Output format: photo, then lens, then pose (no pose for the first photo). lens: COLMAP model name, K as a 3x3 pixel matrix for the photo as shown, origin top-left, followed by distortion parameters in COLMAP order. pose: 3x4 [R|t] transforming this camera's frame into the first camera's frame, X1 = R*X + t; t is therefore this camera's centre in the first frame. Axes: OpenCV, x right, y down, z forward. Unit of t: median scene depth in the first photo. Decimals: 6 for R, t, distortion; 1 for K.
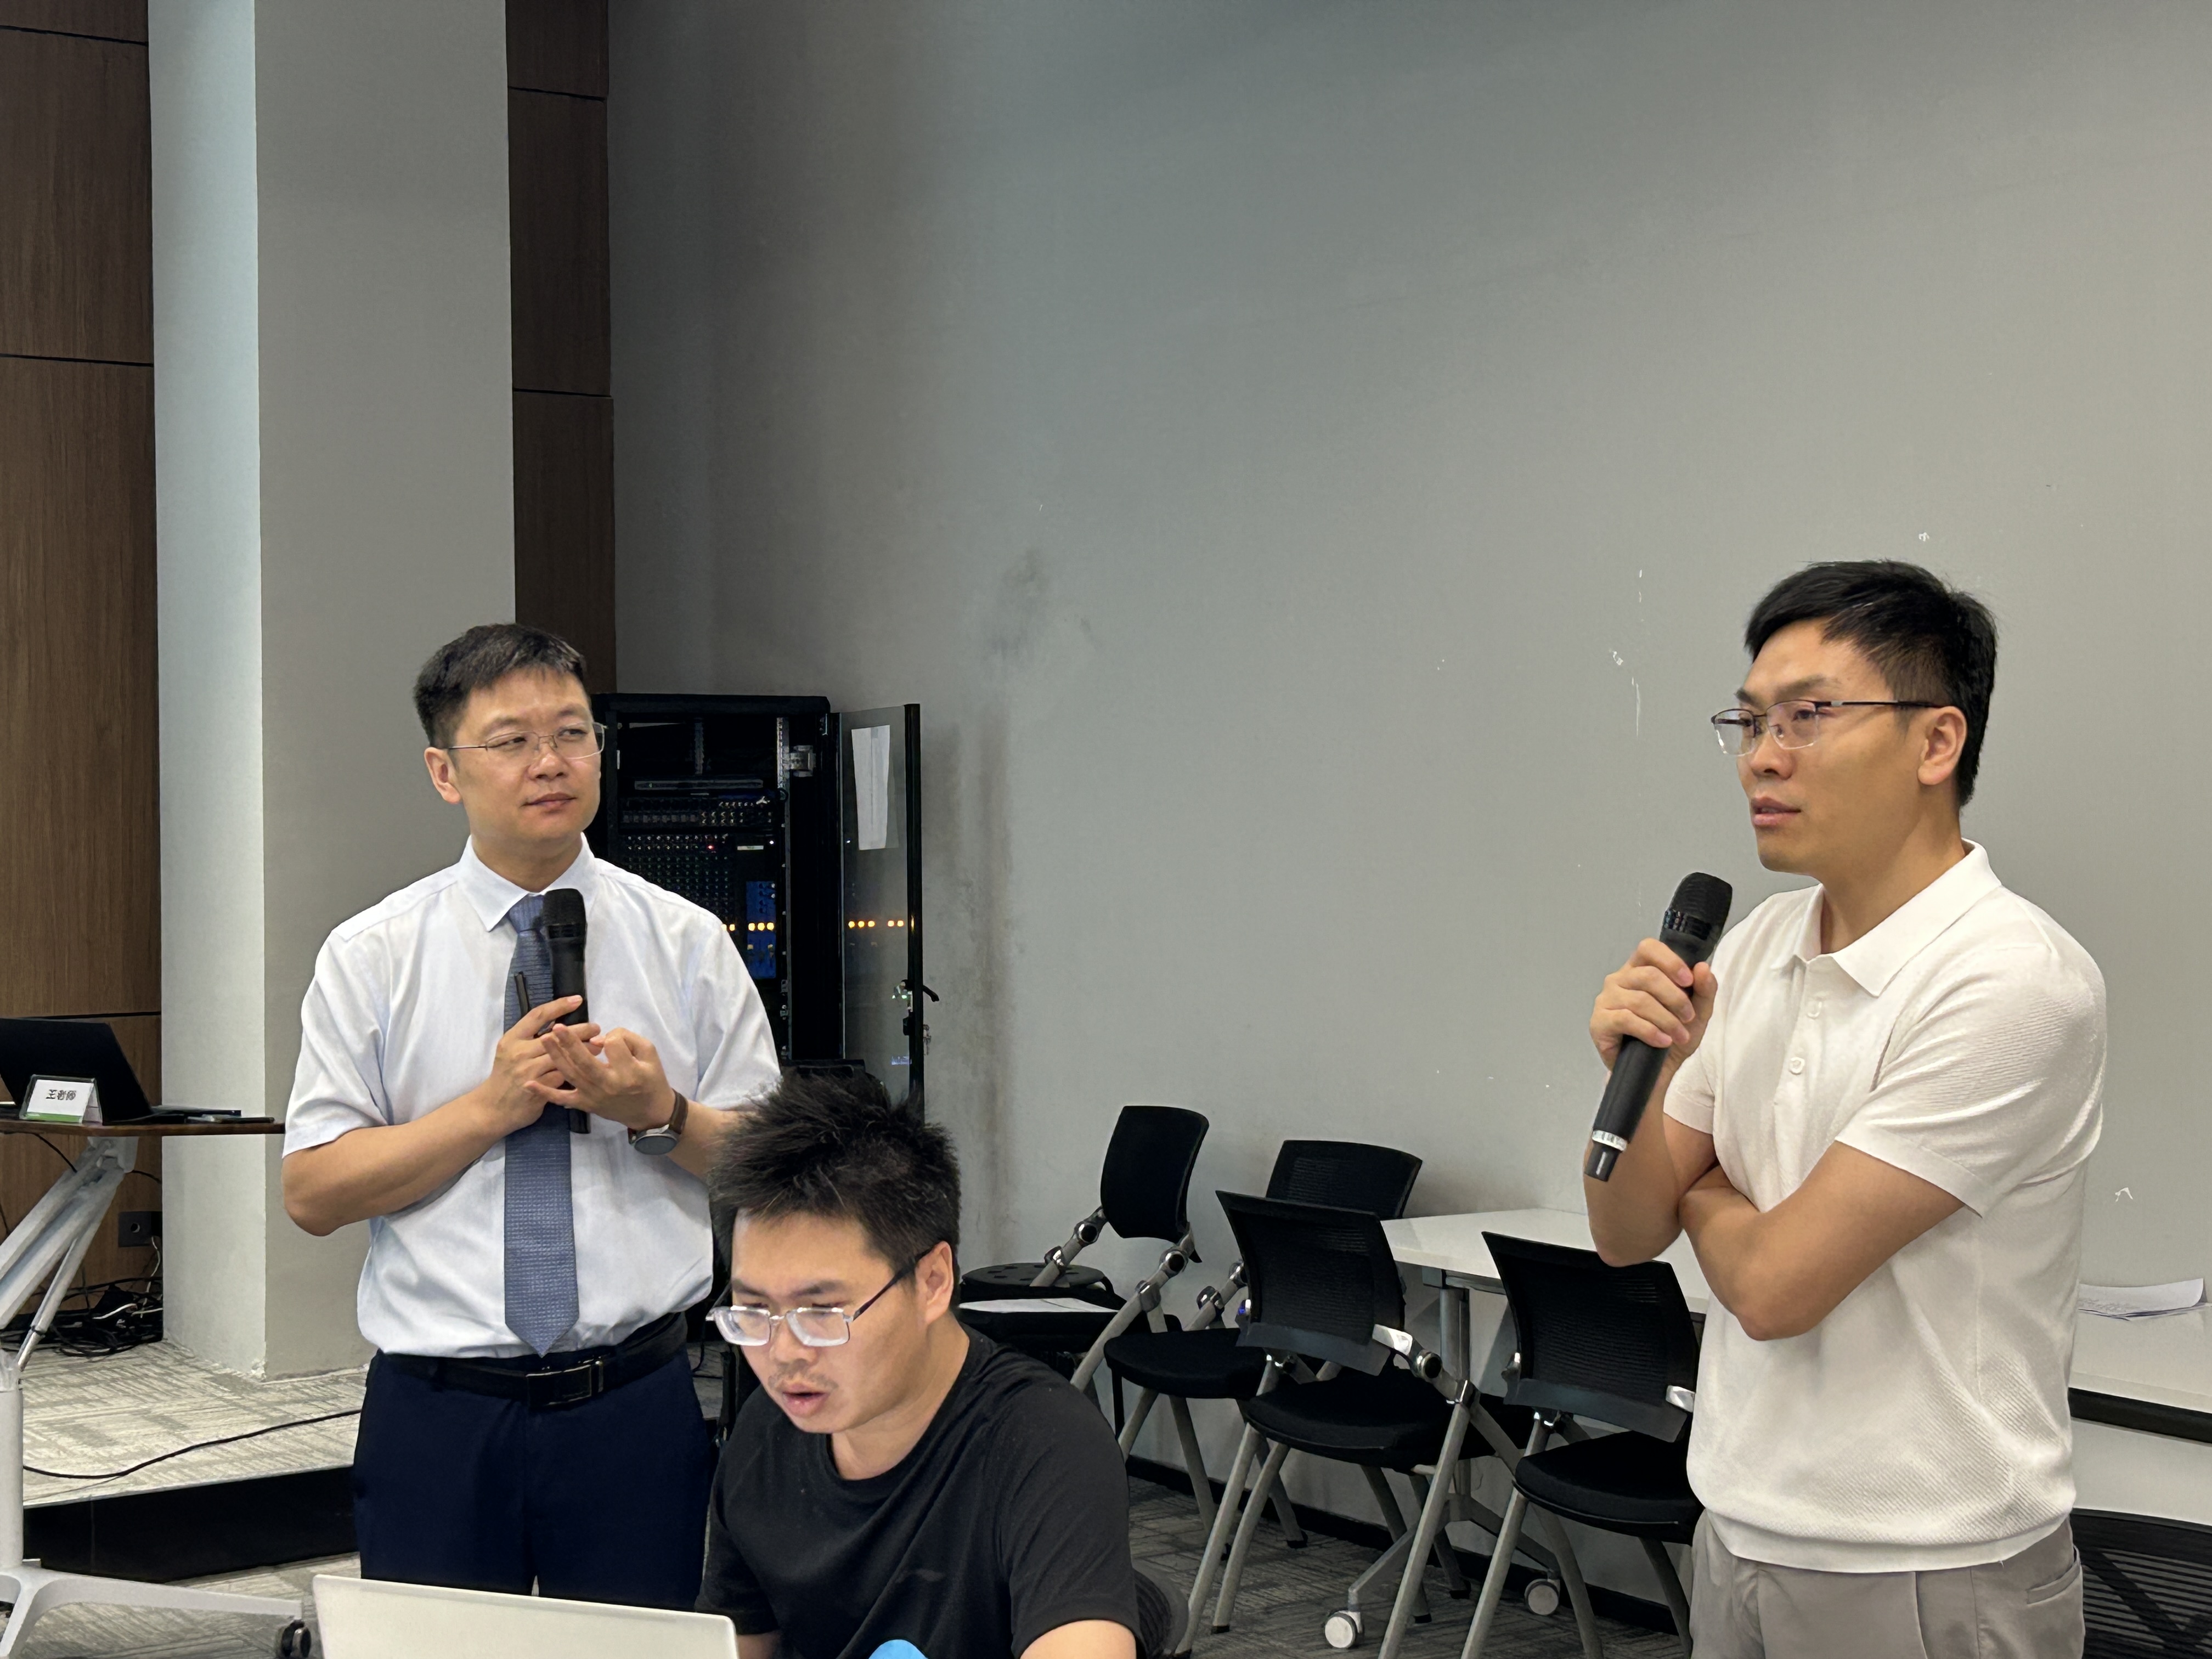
lens RADIAL K [[3601.9, 0, 1106.0], [0, 3601.9, 829.5], [0, 0, 1]] dist [0.064923, 0.150994]
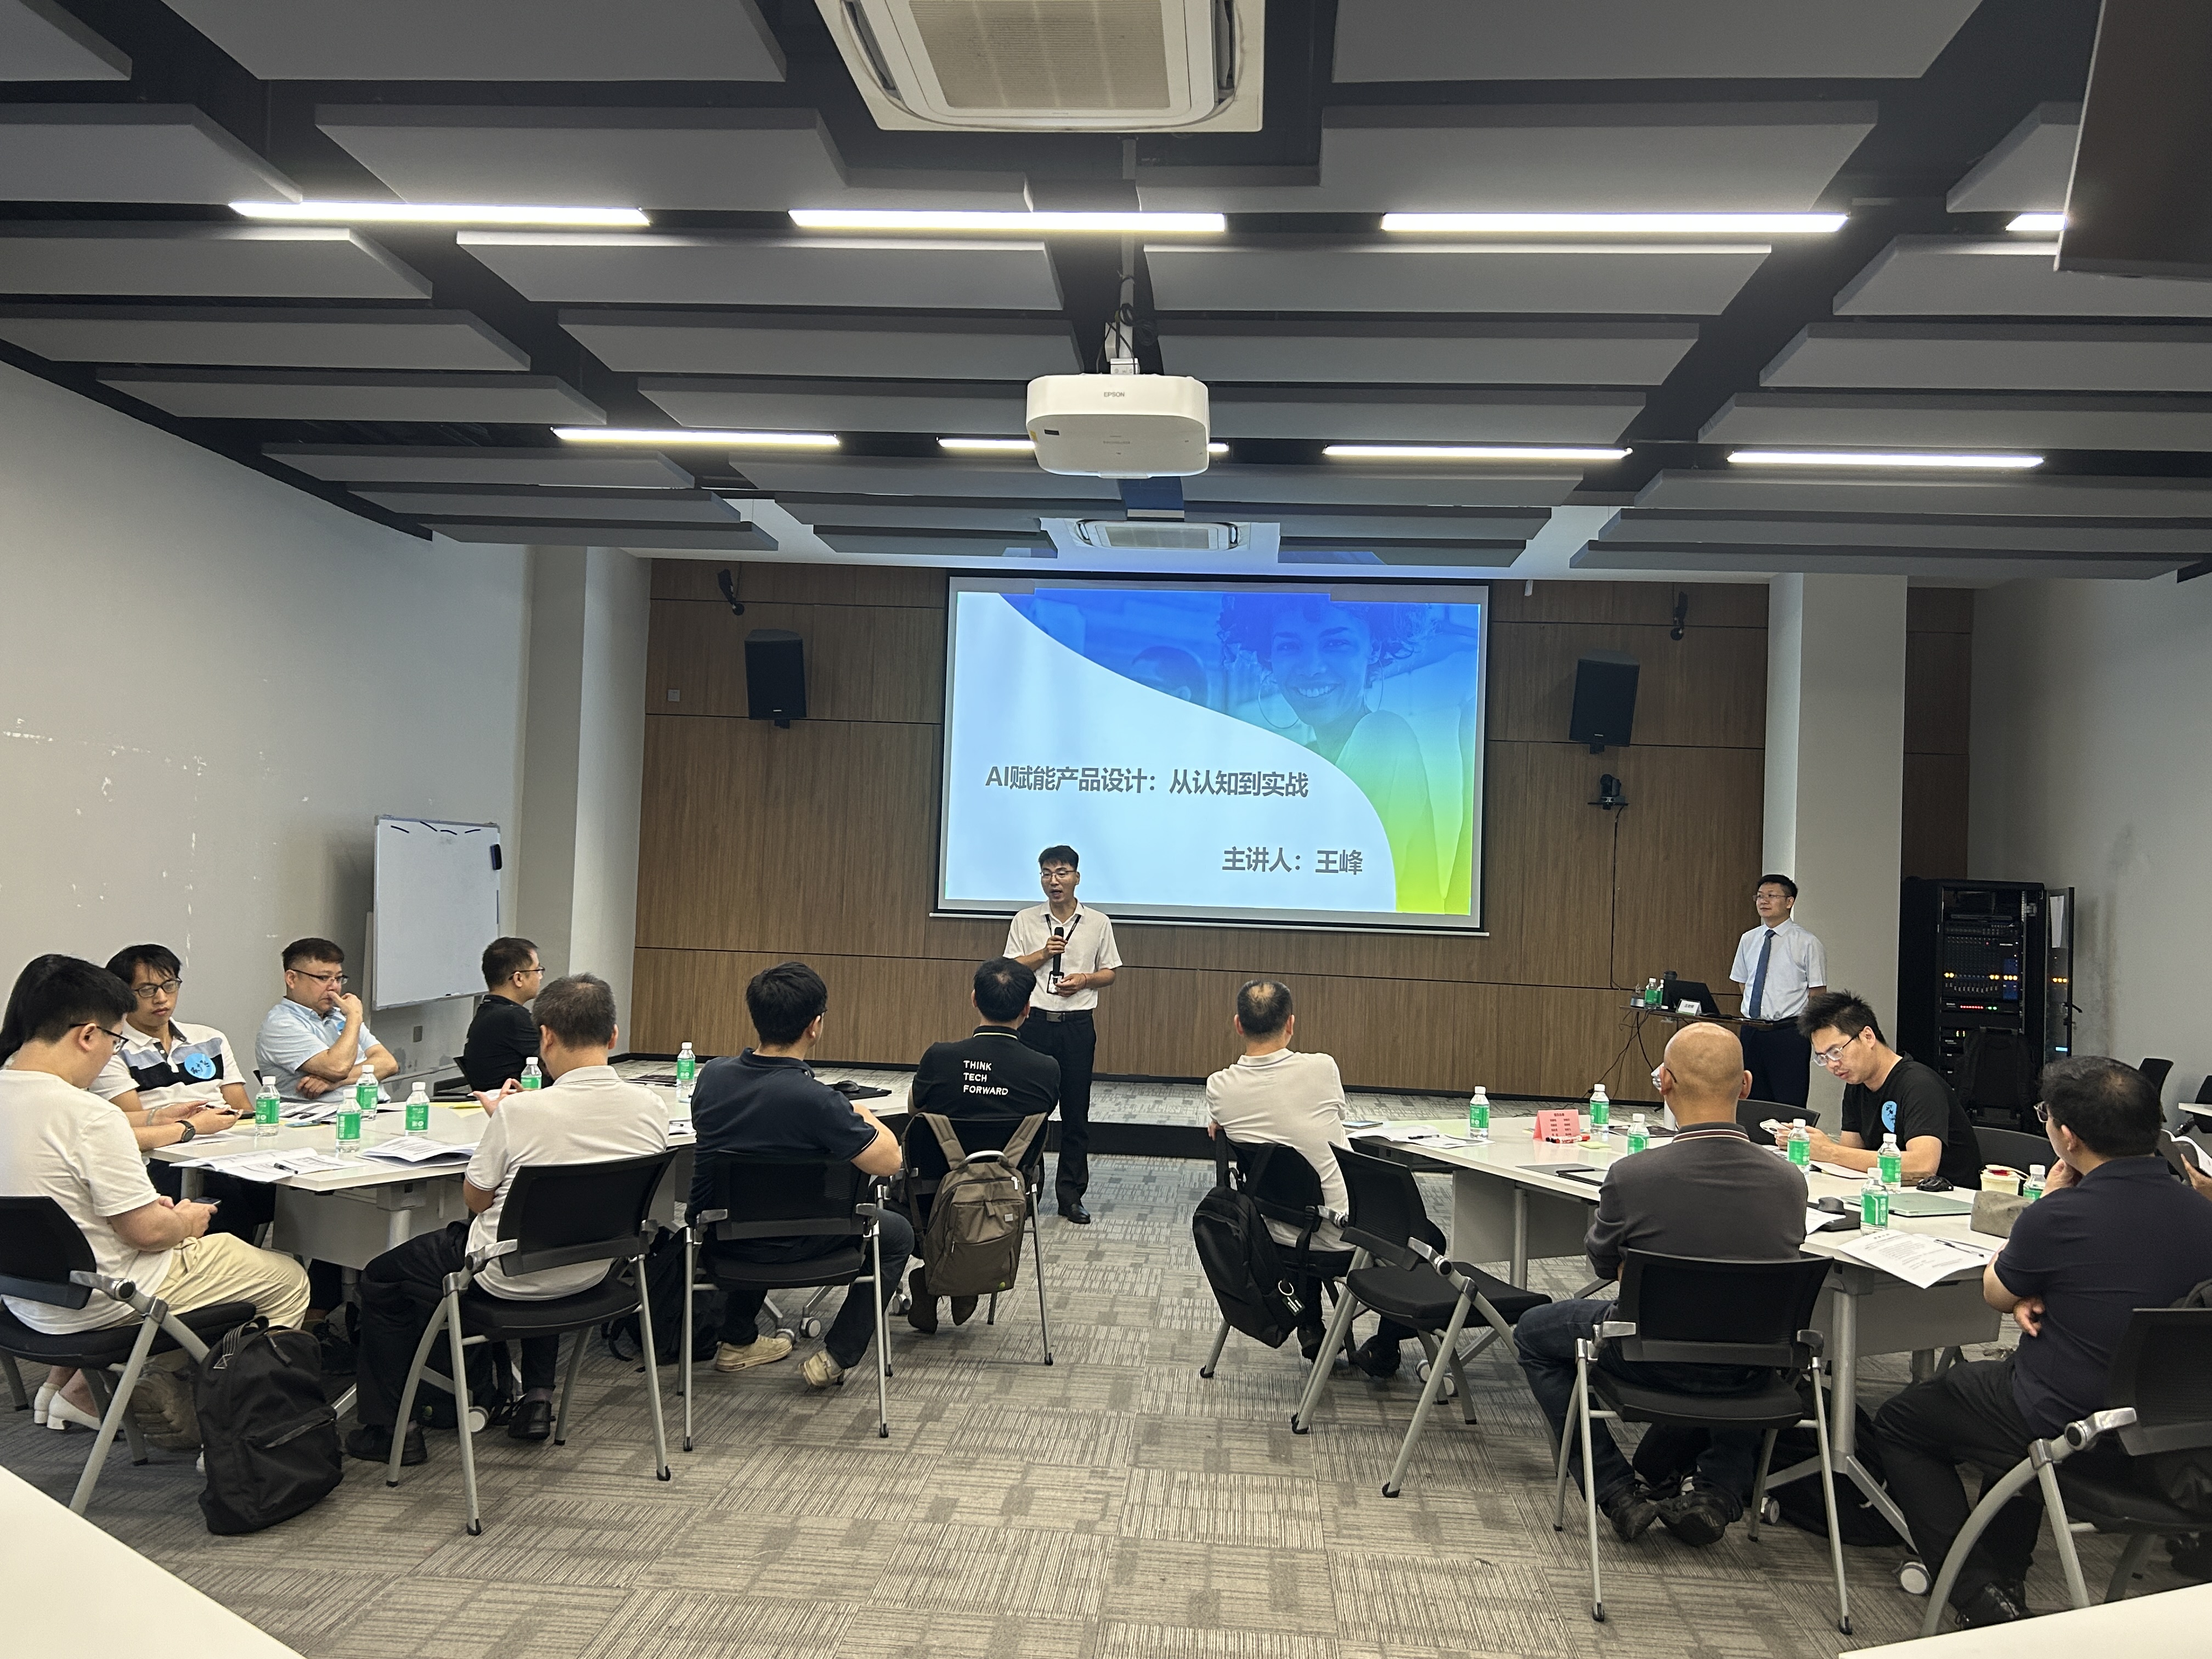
lens RADIAL K [[1754.4, 0, 1106.0], [0, 1754.4, 829.5], [0, 0, 1]] dist [0.003952, 0.001528]
pose [[0.779296, 0.016764, -0.626431, 0.168573], [-0.057448, 0.997344, -0.044777, 0.015464], [0.624017, 0.070882, 0.778189, -0.299432]]
